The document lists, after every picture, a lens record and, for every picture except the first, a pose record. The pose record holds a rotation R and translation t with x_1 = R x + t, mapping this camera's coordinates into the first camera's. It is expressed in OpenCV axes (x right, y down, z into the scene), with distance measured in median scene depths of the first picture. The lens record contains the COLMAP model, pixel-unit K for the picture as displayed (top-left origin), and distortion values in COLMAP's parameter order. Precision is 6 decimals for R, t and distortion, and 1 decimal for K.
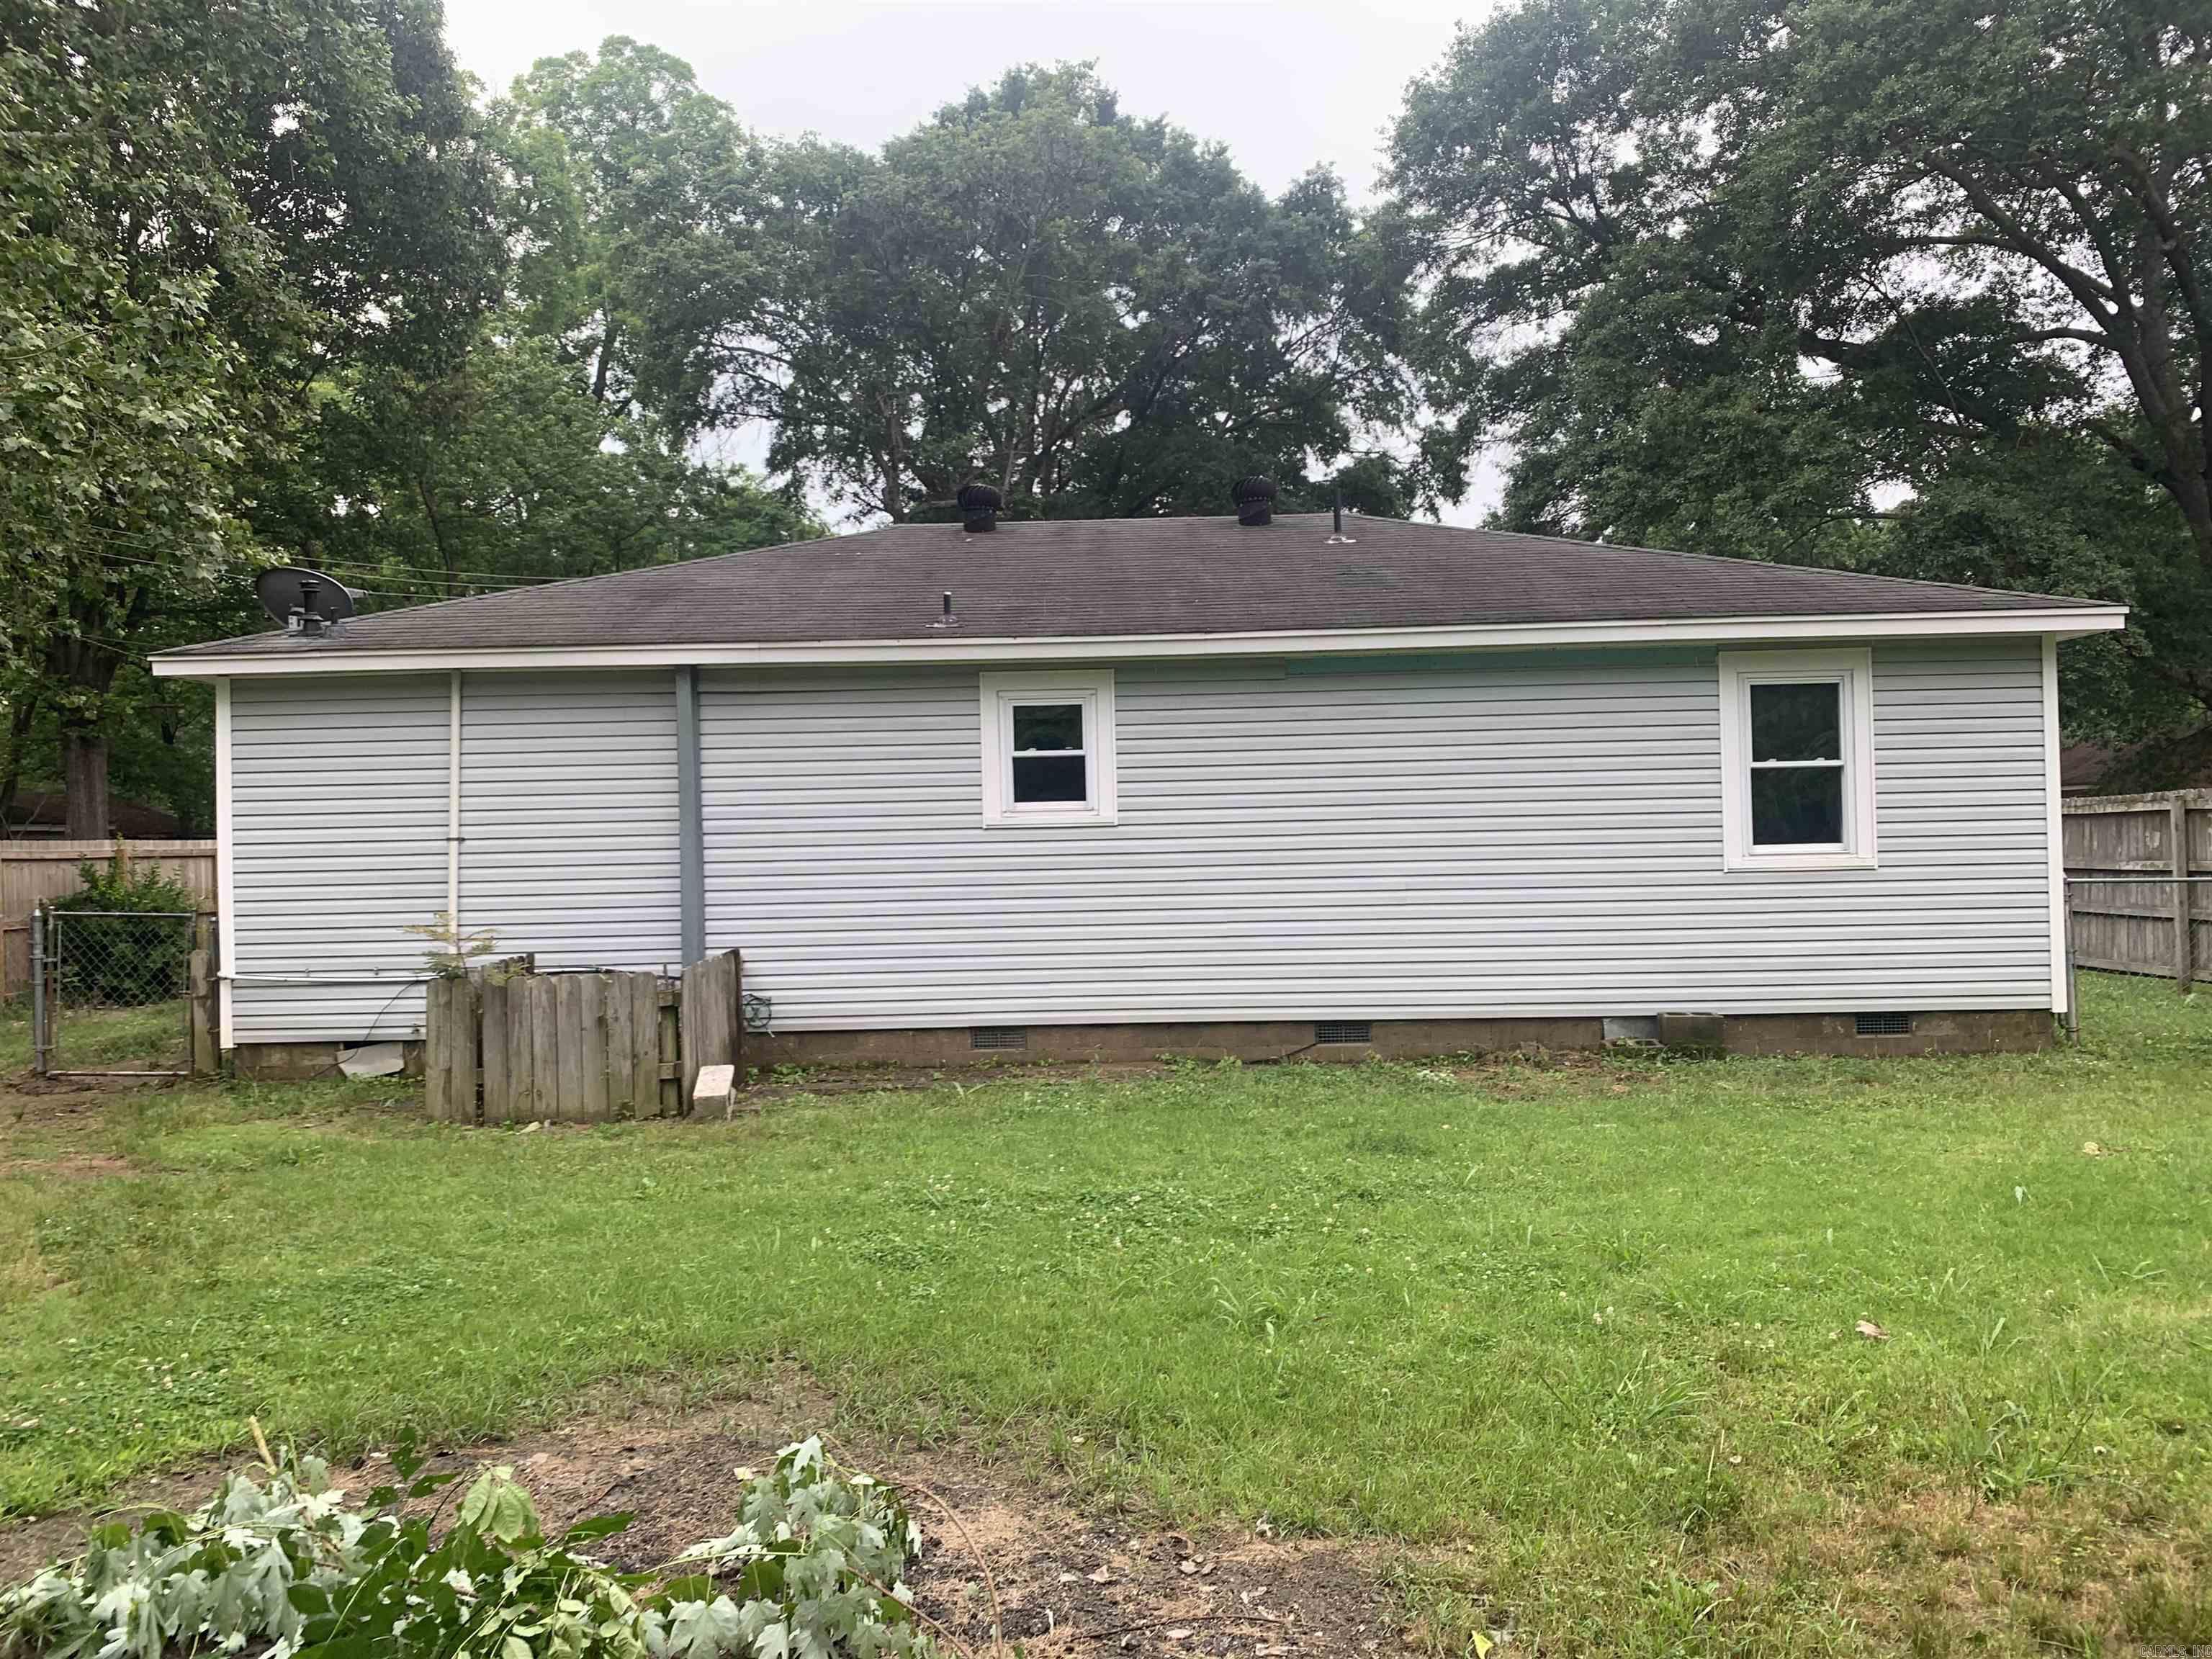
lens RADIAL K [[1692.4, 0, 1090.9], [0, 1692.4, 825.4], [0, 0, 1]] dist [0.036600, -0.049905]
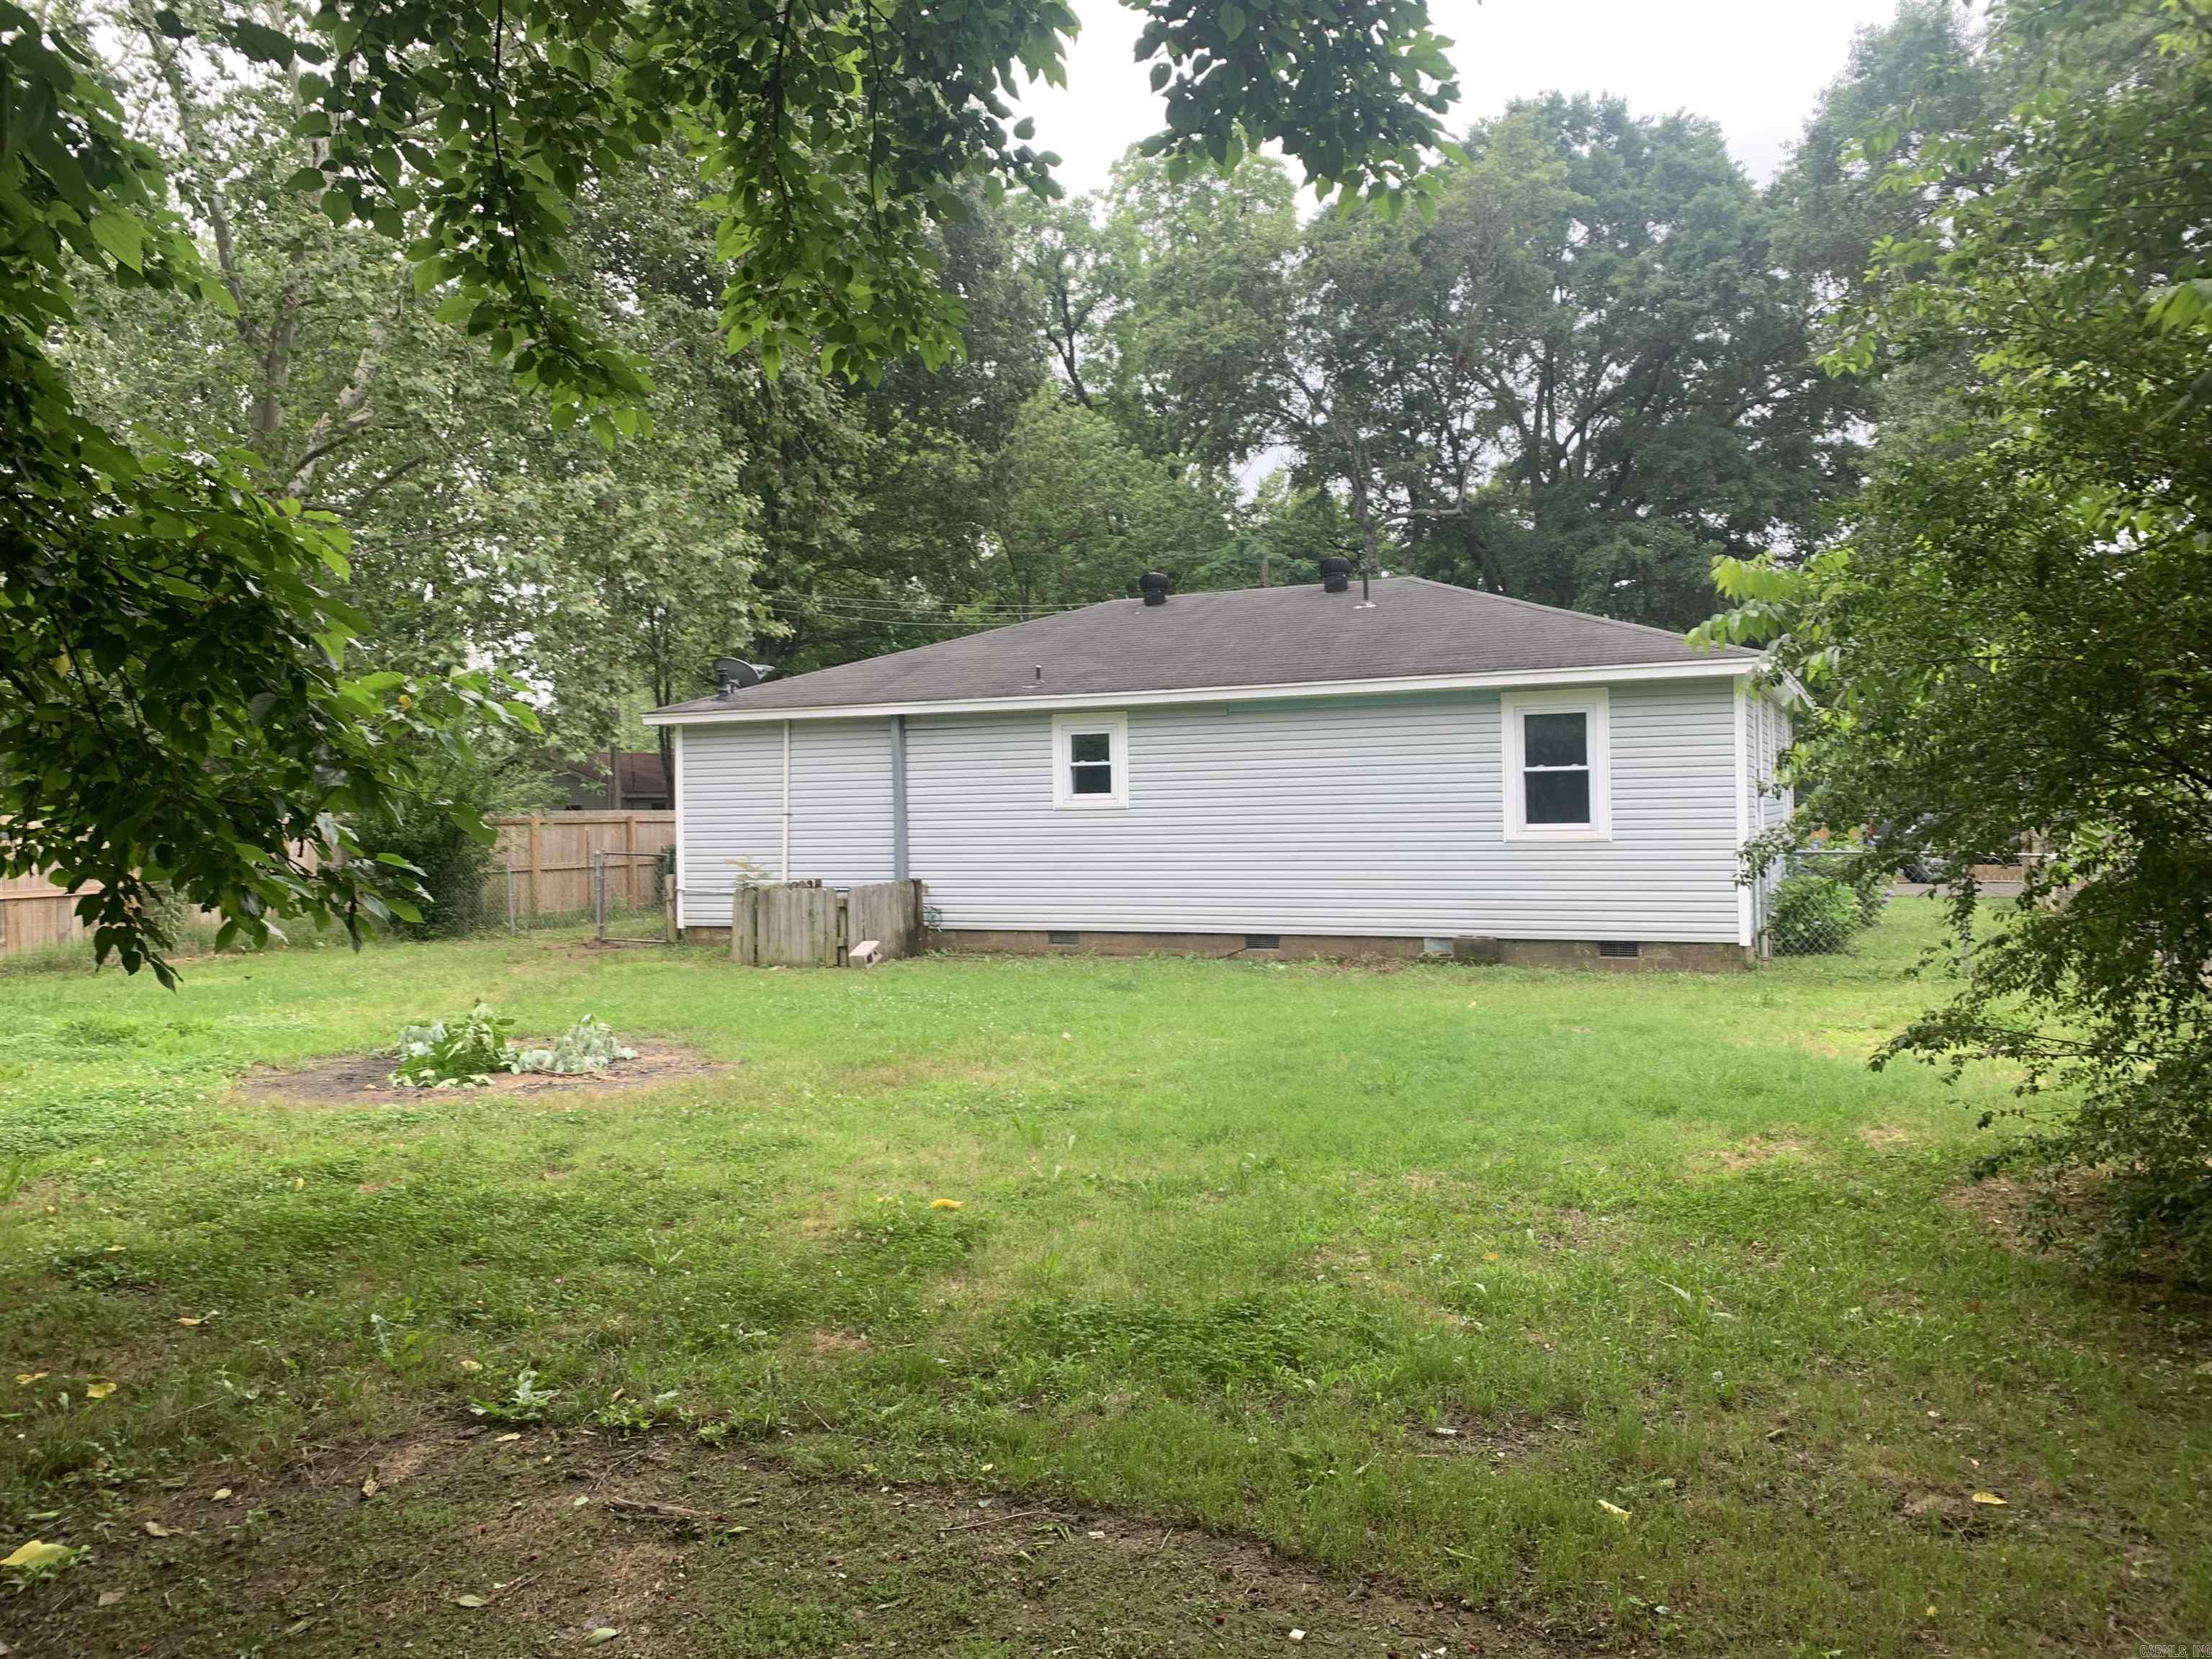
lens RADIAL K [[1692.4, 0, 1078.5], [0, 1692.4, 817.1], [0, 0, 1]] dist [0.036600, -0.049905]
pose [[0.914692, 0.006797, -0.404095, 0.620729], [-0.000547, 0.999878, 0.015581, -0.016668], [0.404152, -0.014031, 0.914584, -0.489295]]
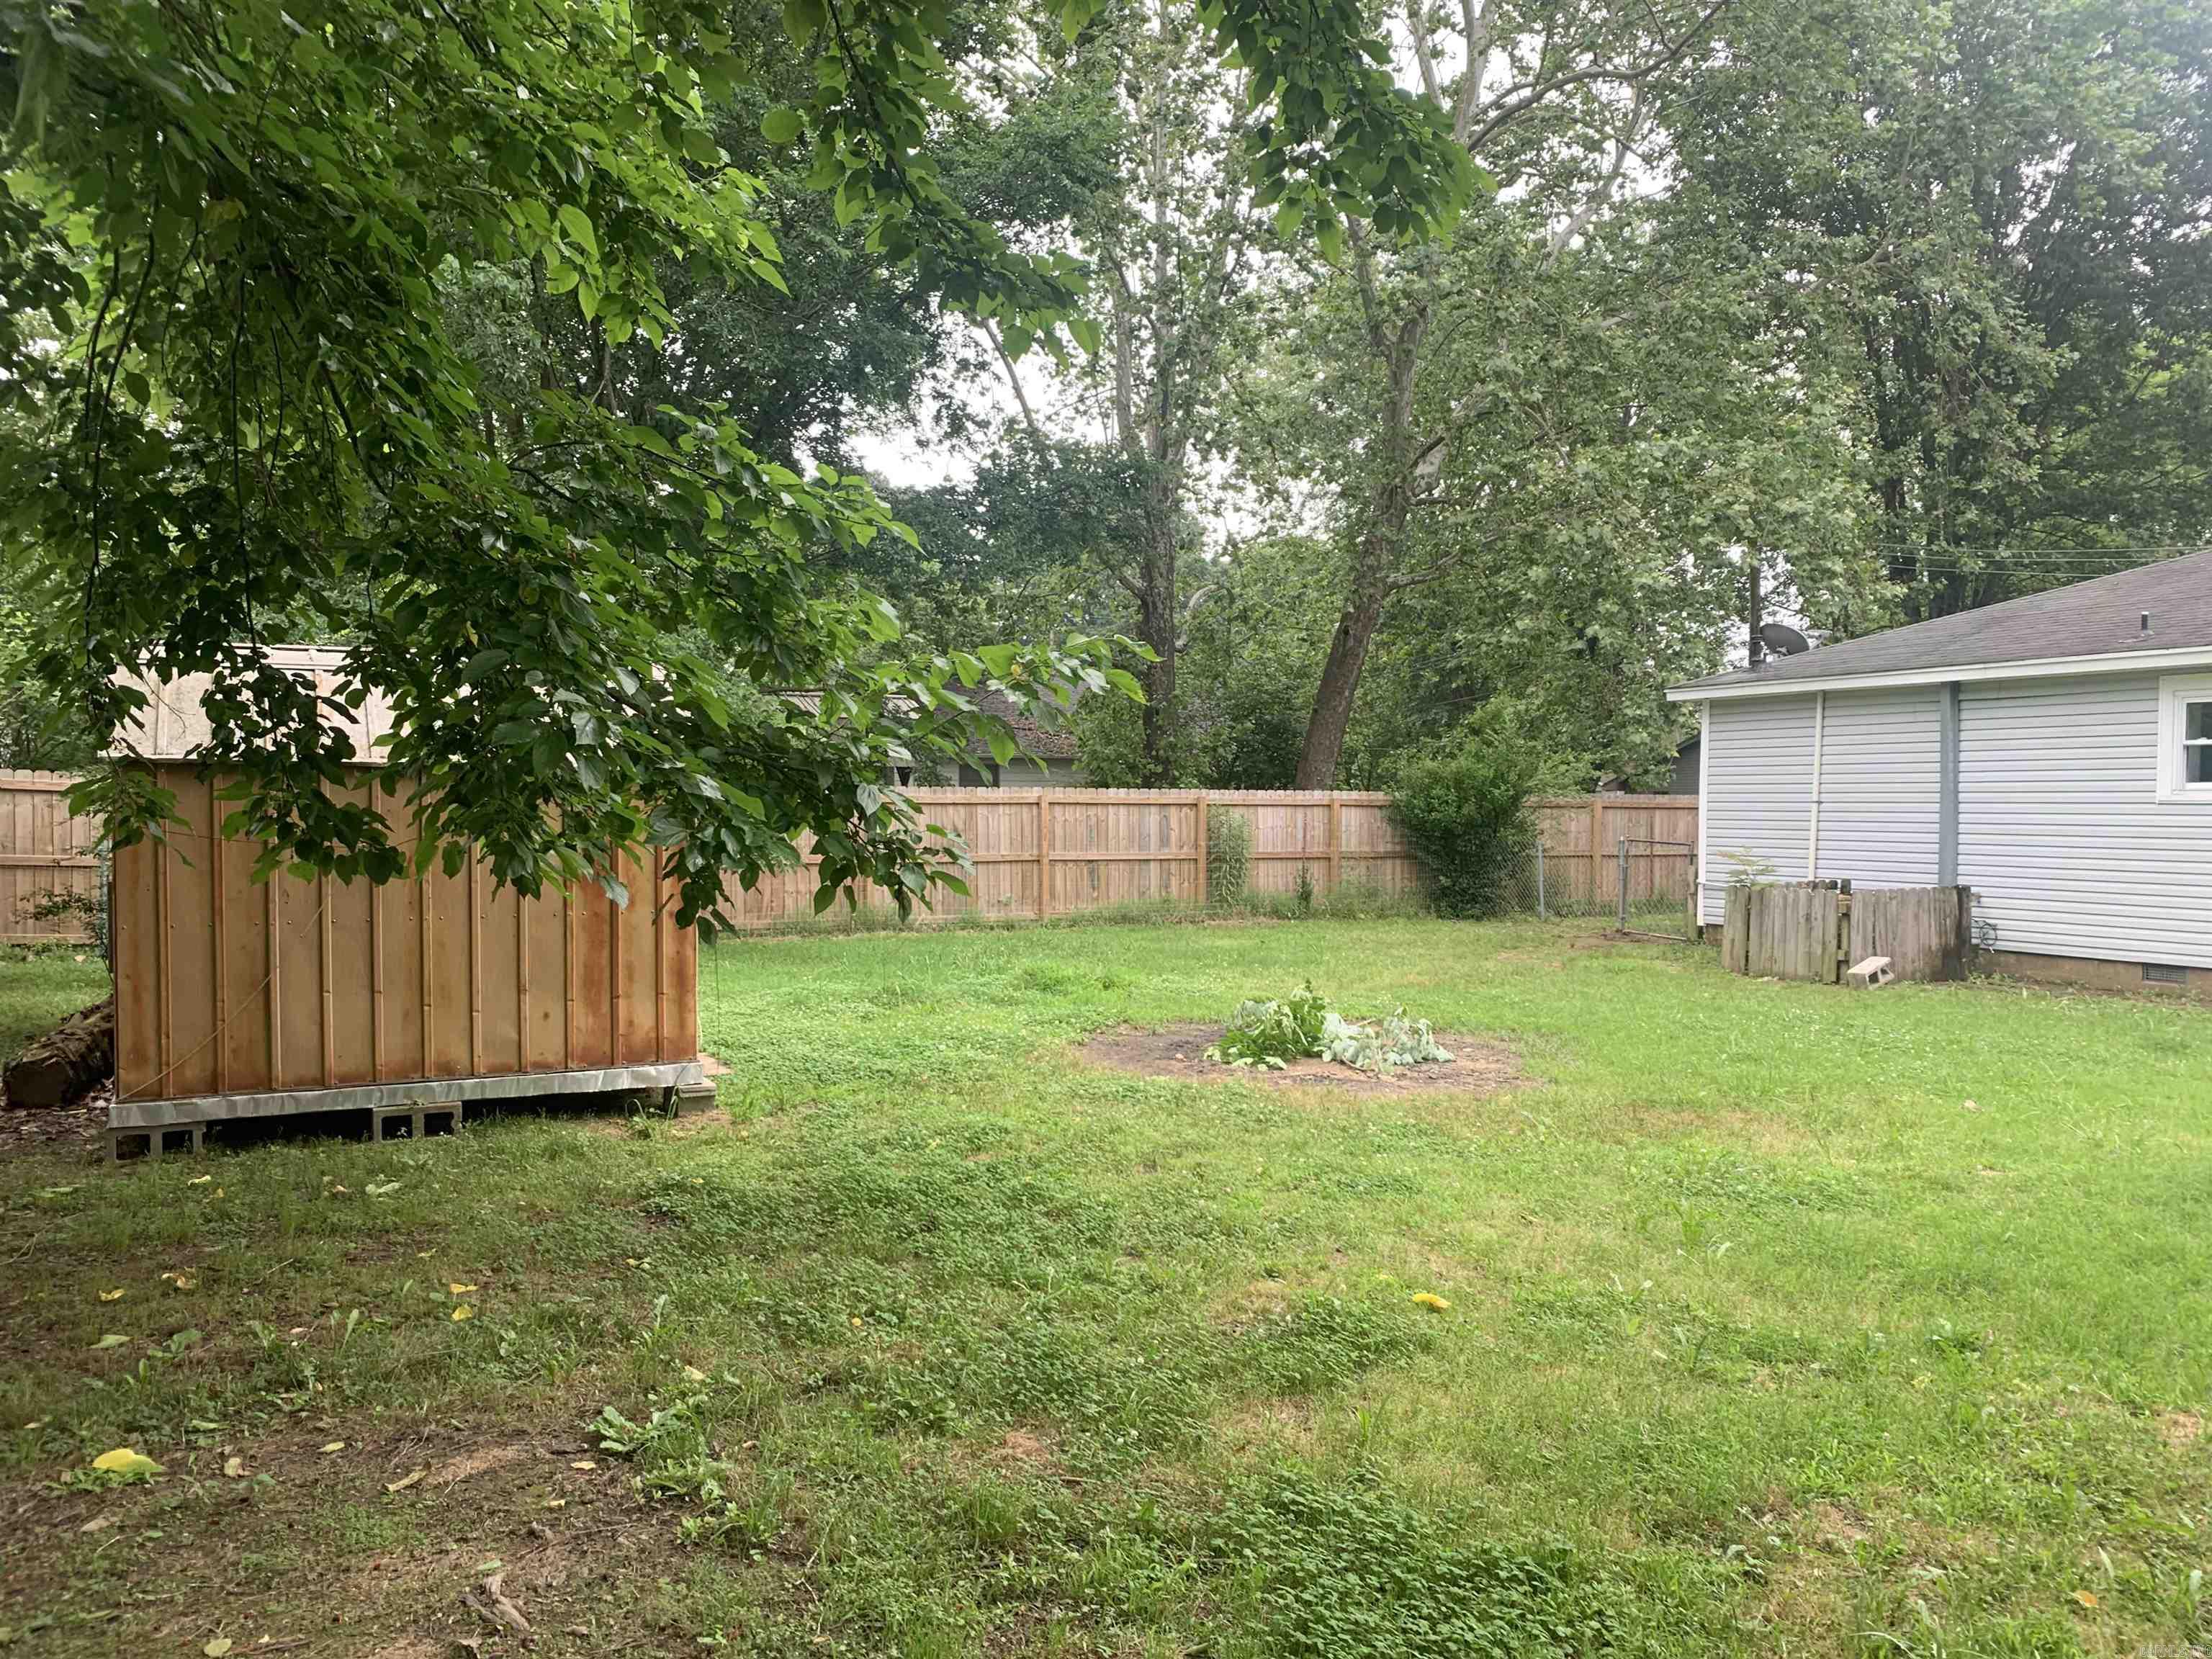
lens RADIAL K [[1692.4, 0, 1128.2], [0, 1692.4, 835.3], [0, 0, 1]] dist [0.036600, -0.049905]
pose [[0.454584, 0.041067, -0.889756, 0.705293], [-0.013794, 0.999141, 0.039068, -0.013121], [0.890597, -0.005487, 0.454761, -0.237086]]
